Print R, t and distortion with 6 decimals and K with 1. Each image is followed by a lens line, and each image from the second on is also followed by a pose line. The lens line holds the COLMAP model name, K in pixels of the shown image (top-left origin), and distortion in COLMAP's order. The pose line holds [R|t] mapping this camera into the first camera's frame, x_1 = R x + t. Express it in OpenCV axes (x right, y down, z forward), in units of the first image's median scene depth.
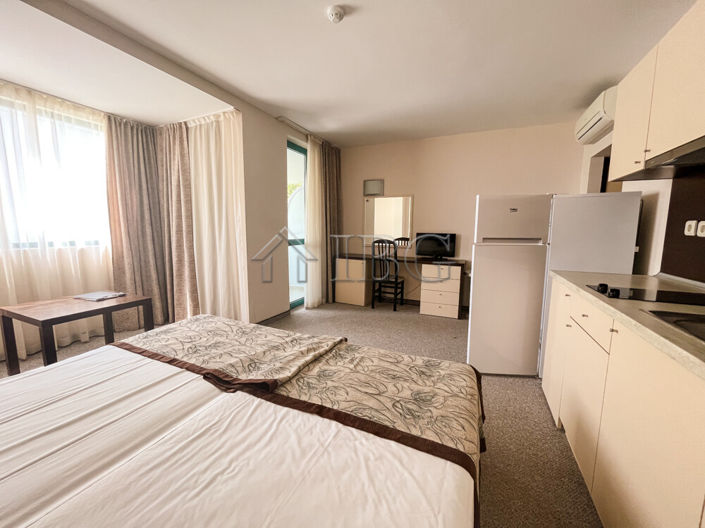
lens RADIAL K [[281.1, 0, 346.8], [0, 281.1, 260.4], [0, 0, 1]] dist [-0.001789, 0.000157]
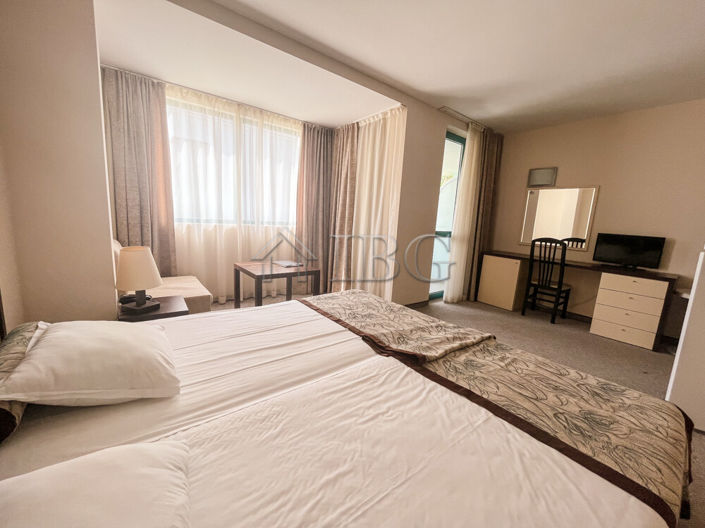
lens RADIAL K [[281.1, 0, 348.9], [0, 281.1, 262.2], [0, 0, 1]] dist [-0.001789, 0.000157]
pose [[0.892796, 0.111319, -0.436490, -0.052454], [-0.099732, 0.993784, 0.049455, 0.028562], [0.439283, -0.000621, 0.898349, -0.062155]]
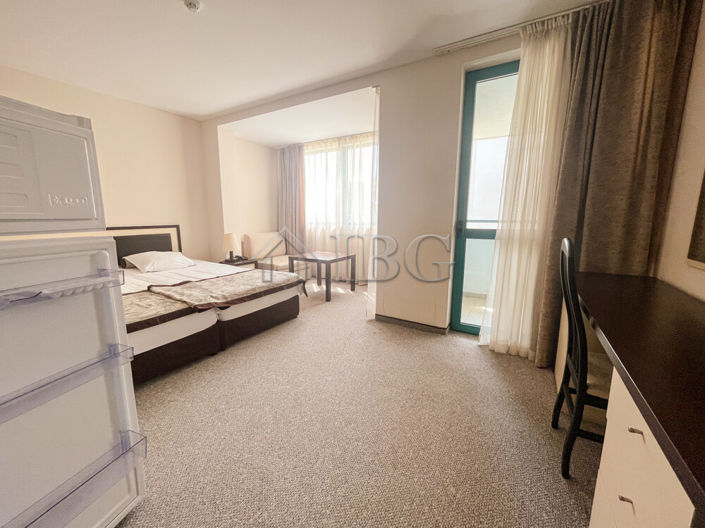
lens RADIAL K [[281.1, 0, 352.6], [0, 281.1, 261.1], [0, 0, 1]] dist [-0.001789, 0.000157]
pose [[-0.094927, 0.159152, -0.982680, 0.740762], [-0.107549, 0.979720, 0.169061, -0.131036], [0.989658, 0.121735, -0.075885, 1.234342]]
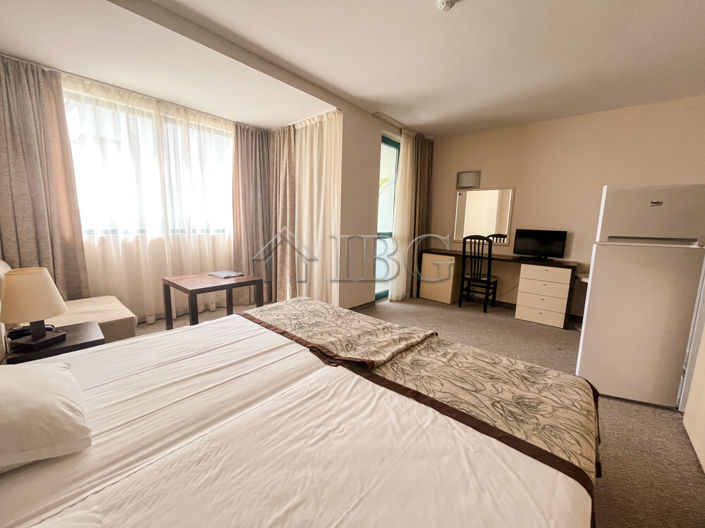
lens RADIAL K [[281.1, 0, 347.0], [0, 281.1, 261.4], [0, 0, 1]] dist [-0.001789, 0.000157]
pose [[0.961801, 0.054176, -0.268335, -0.051171], [-0.048297, 0.998427, 0.028469, 0.011047], [0.269456, -0.014421, 0.962905, -0.038090]]
